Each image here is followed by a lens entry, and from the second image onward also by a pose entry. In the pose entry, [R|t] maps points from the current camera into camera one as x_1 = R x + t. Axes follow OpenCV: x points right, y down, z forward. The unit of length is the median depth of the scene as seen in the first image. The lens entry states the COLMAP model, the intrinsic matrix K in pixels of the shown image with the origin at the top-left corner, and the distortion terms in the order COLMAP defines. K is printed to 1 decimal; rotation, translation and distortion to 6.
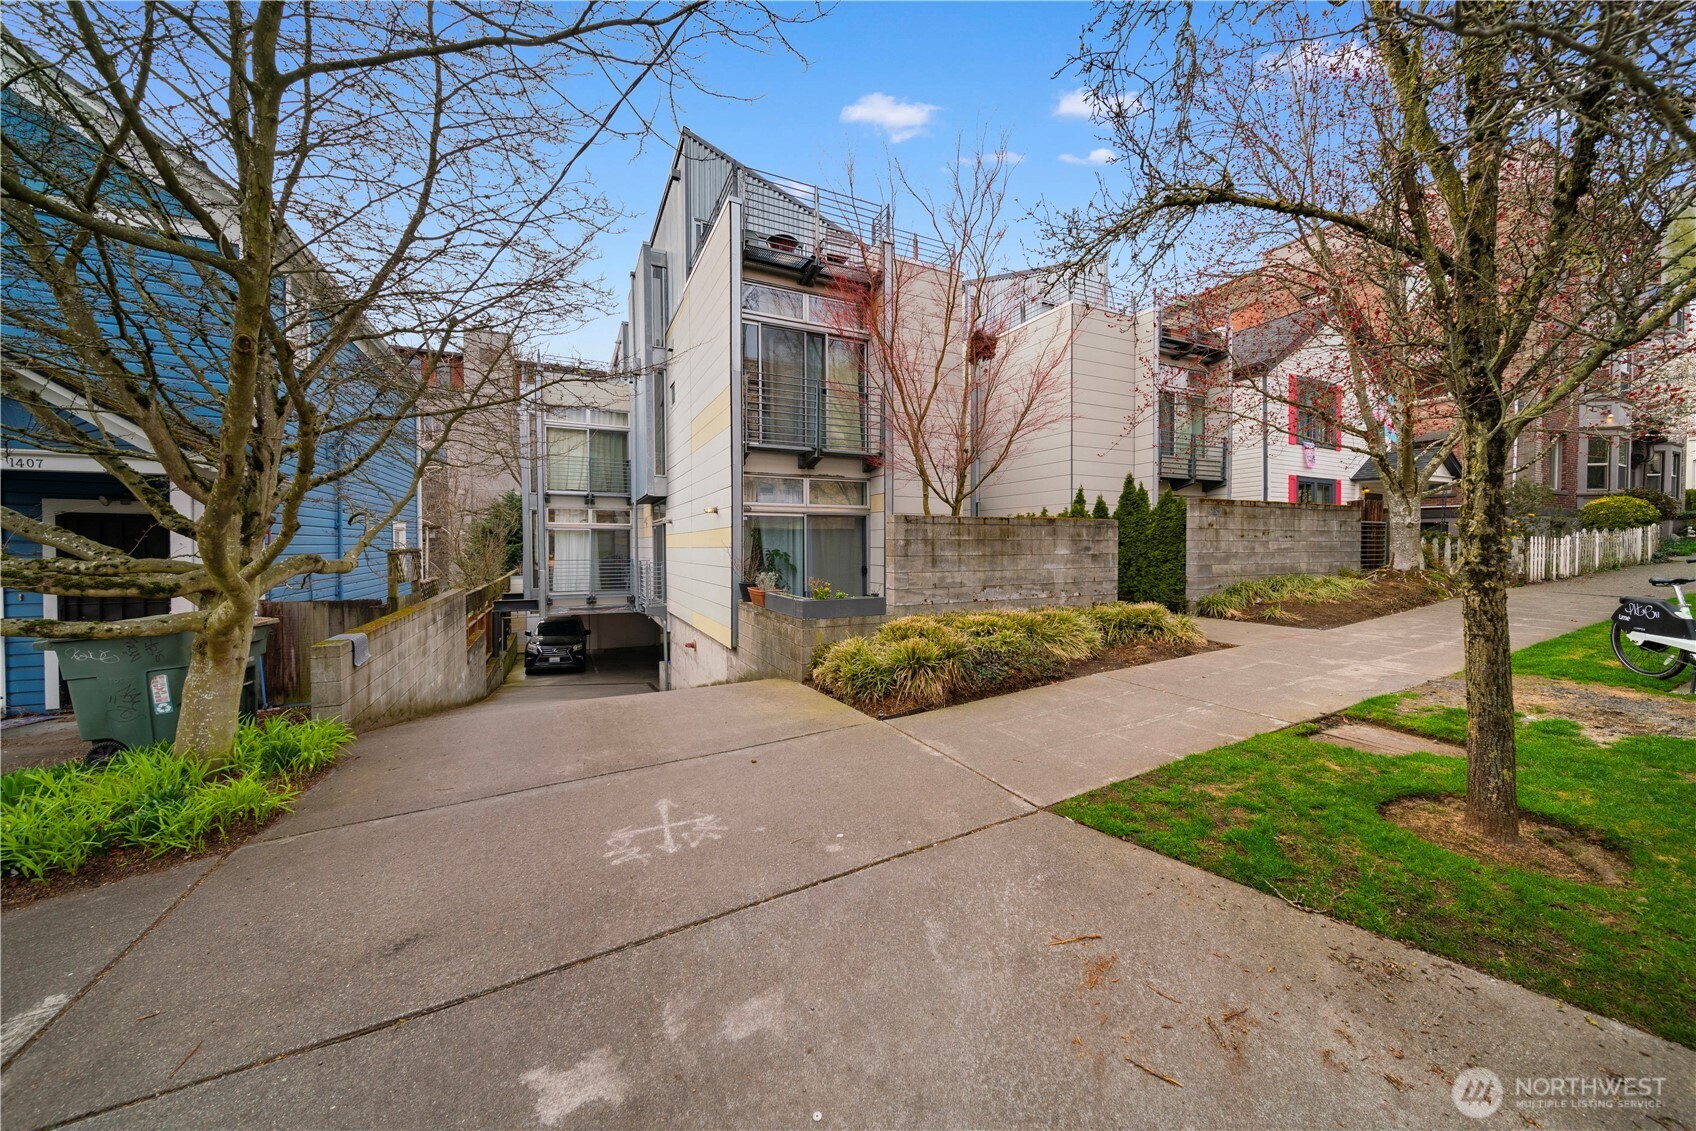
lens RADIAL K [[602.5, 0, 852.0], [0, 602.5, 564.5], [0, 0, 1]] dist [-0.003538, -0.000443]
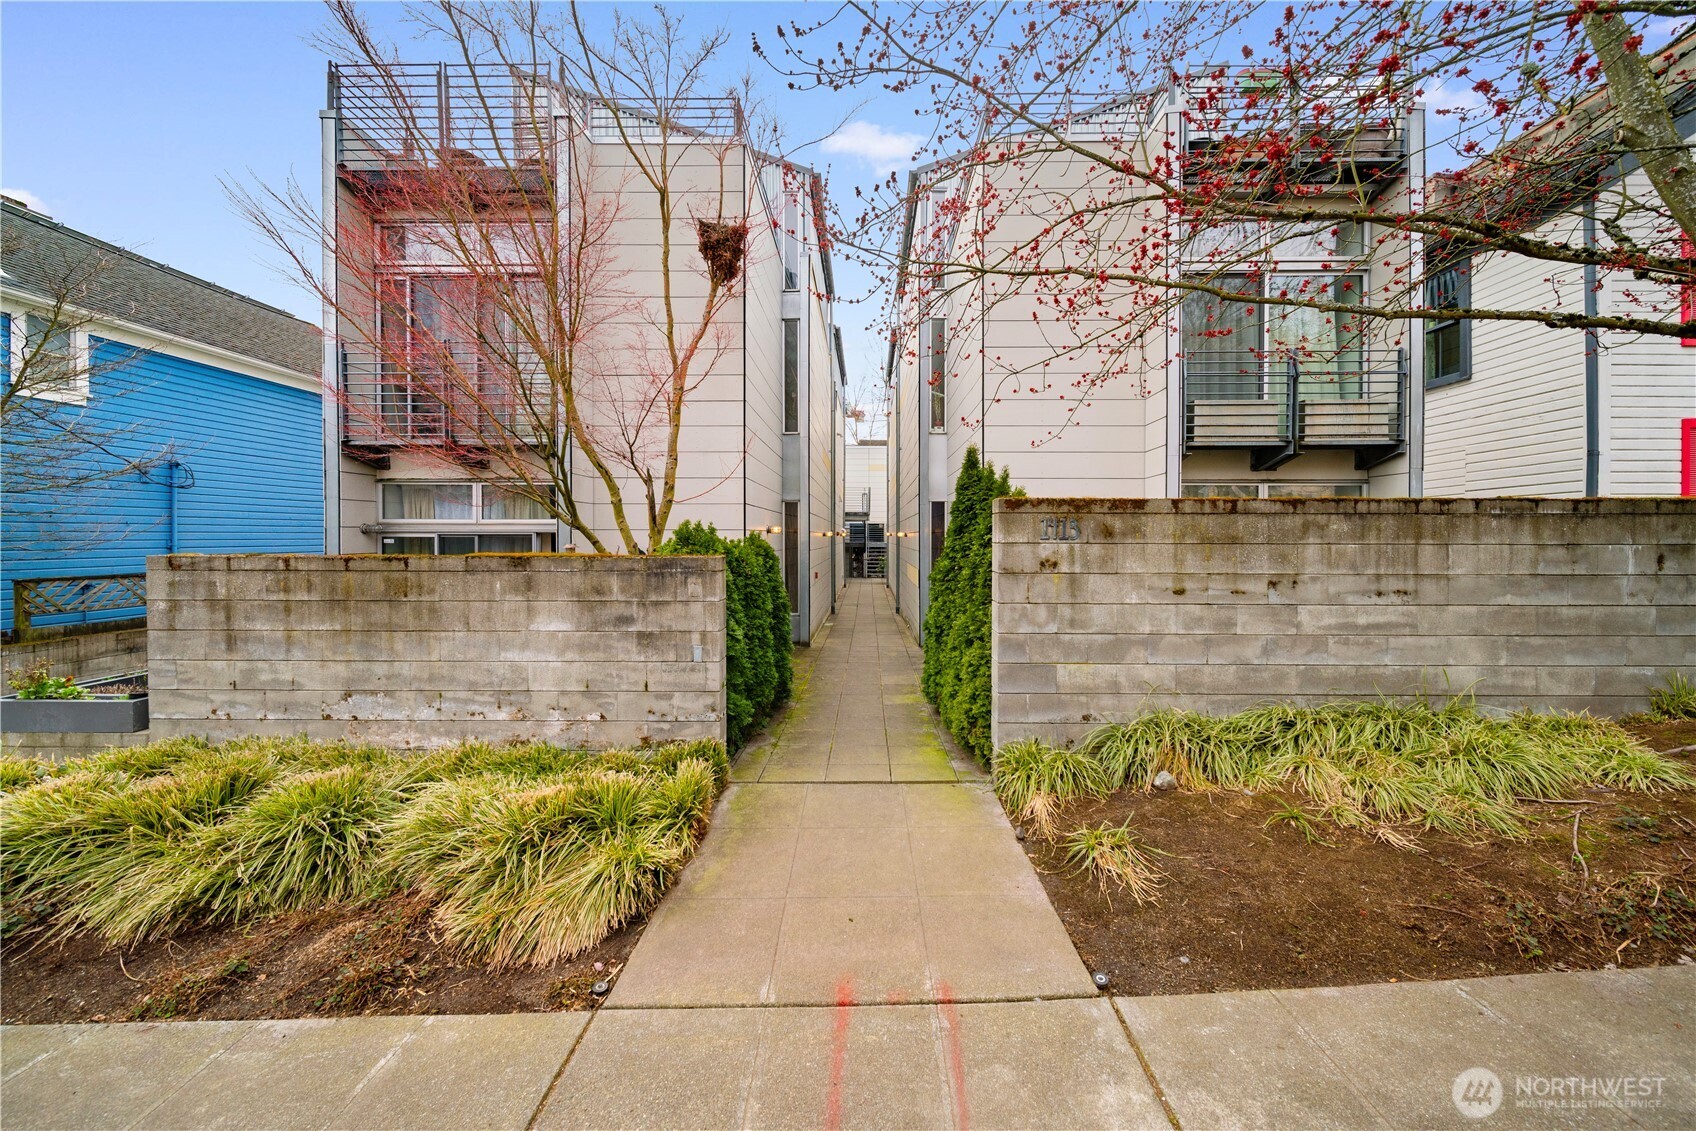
lens RADIAL K [[602.5, 0, 848.1], [0, 602.5, 552.0], [0, 0, 1]] dist [-0.003538, -0.000443]
pose [[0.891561, 0.015523, -0.452634, 0.725977], [-0.018126, 0.999835, -0.001413, -0.078109], [0.452538, 0.009465, 0.891695, 0.643731]]
